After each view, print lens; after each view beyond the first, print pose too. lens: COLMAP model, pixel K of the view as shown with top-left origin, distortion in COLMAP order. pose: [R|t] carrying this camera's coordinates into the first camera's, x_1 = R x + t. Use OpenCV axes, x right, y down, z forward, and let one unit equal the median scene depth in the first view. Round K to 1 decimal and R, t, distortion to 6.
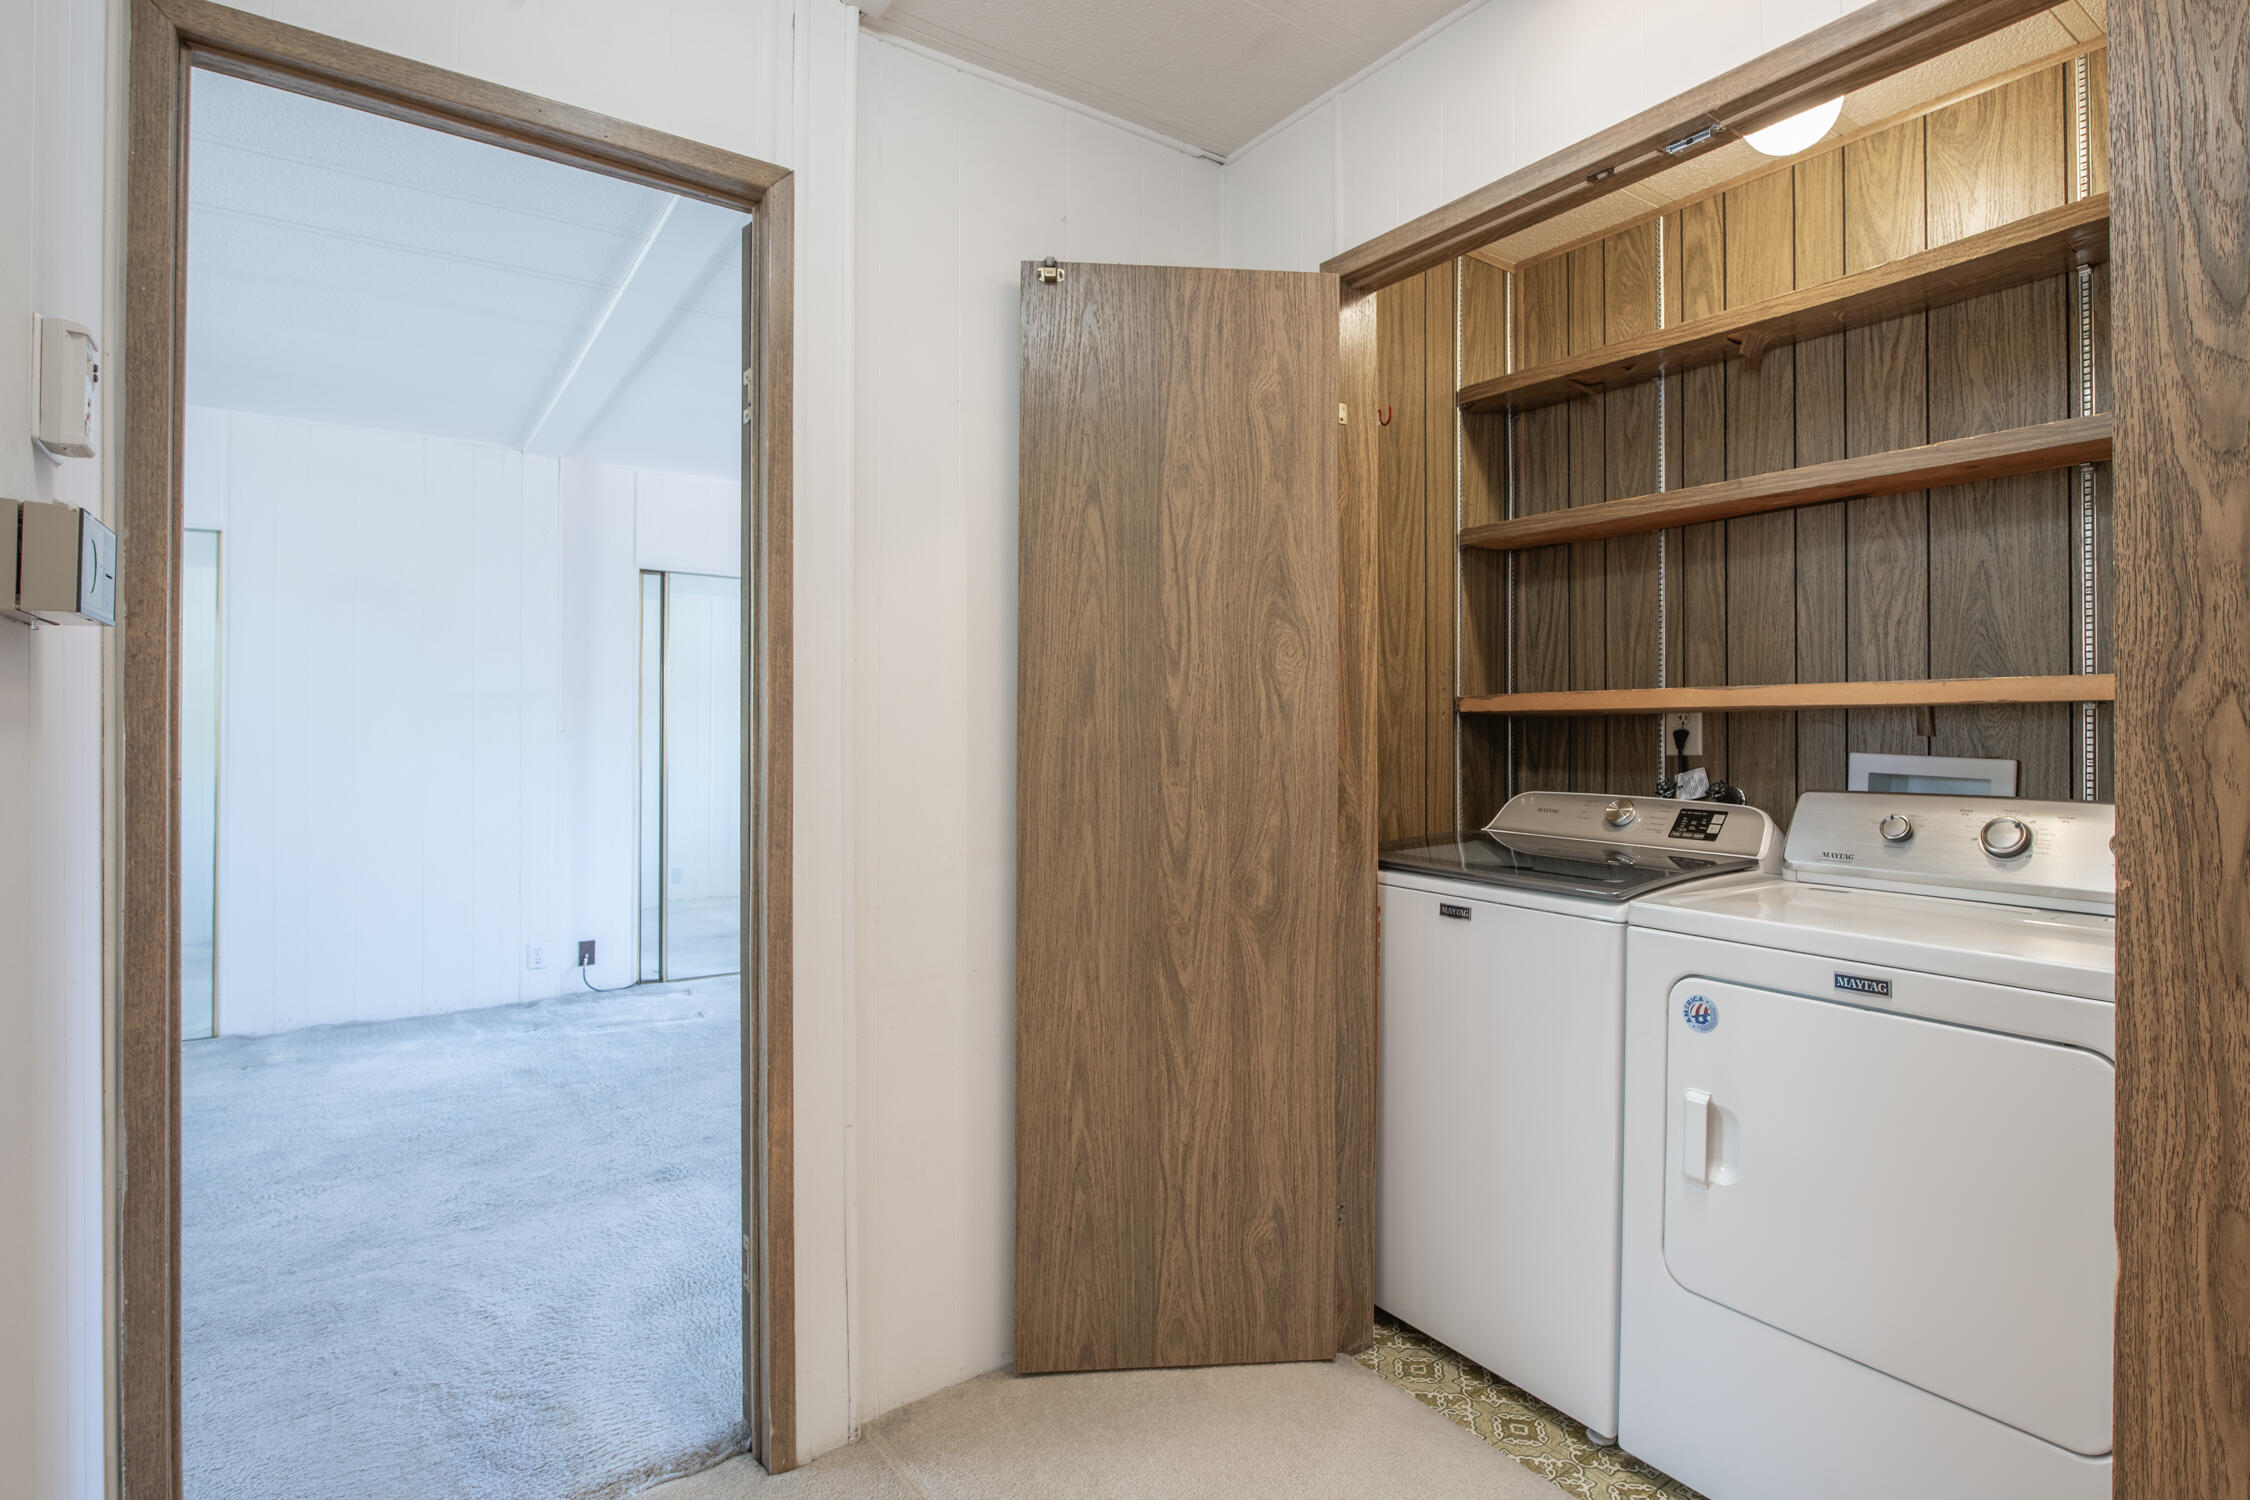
lens RADIAL K [[1104.9, 0, 1125.8], [0, 1104.9, 725.2], [0, 0, 1]] dist [0.000664, 0.000029]
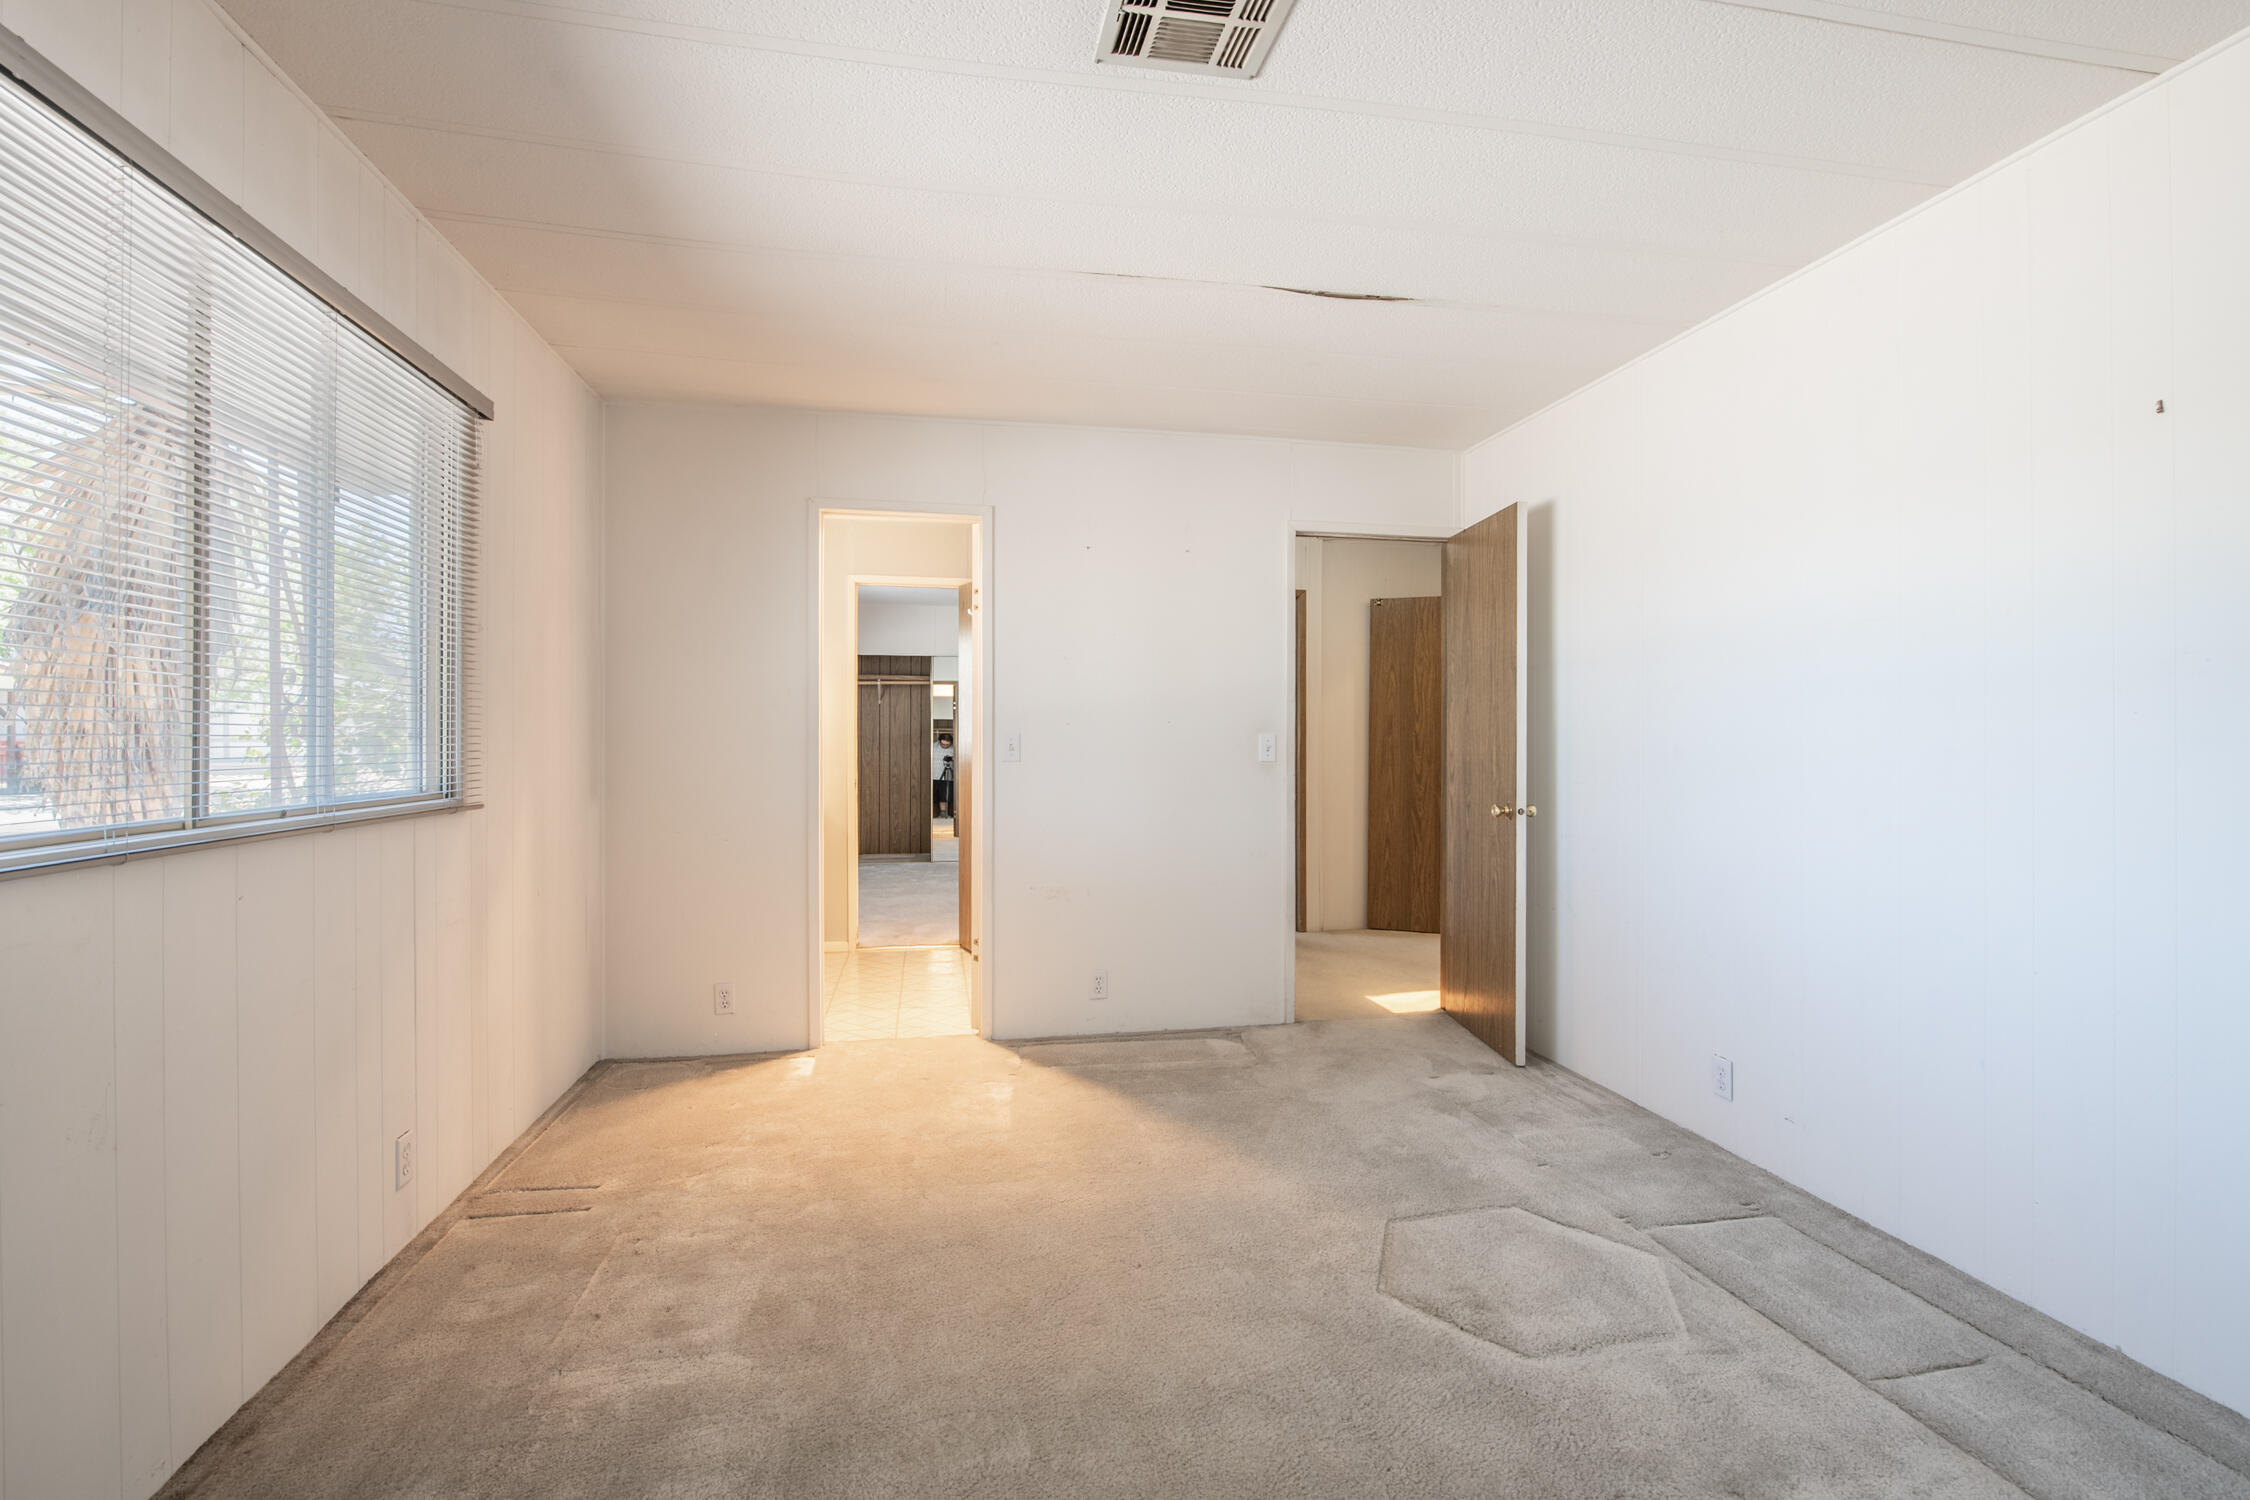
lens RADIAL K [[1016.1, 0, 1126.9], [0, 1016.1, 742.3], [0, 0, 1]] dist [-0.001691, -0.000296]
pose [[0.914198, 0.003112, -0.405255, 0.481570], [-0.000816, 0.999983, 0.005837, -0.001610], [0.405266, -0.005005, 0.914185, -2.125844]]
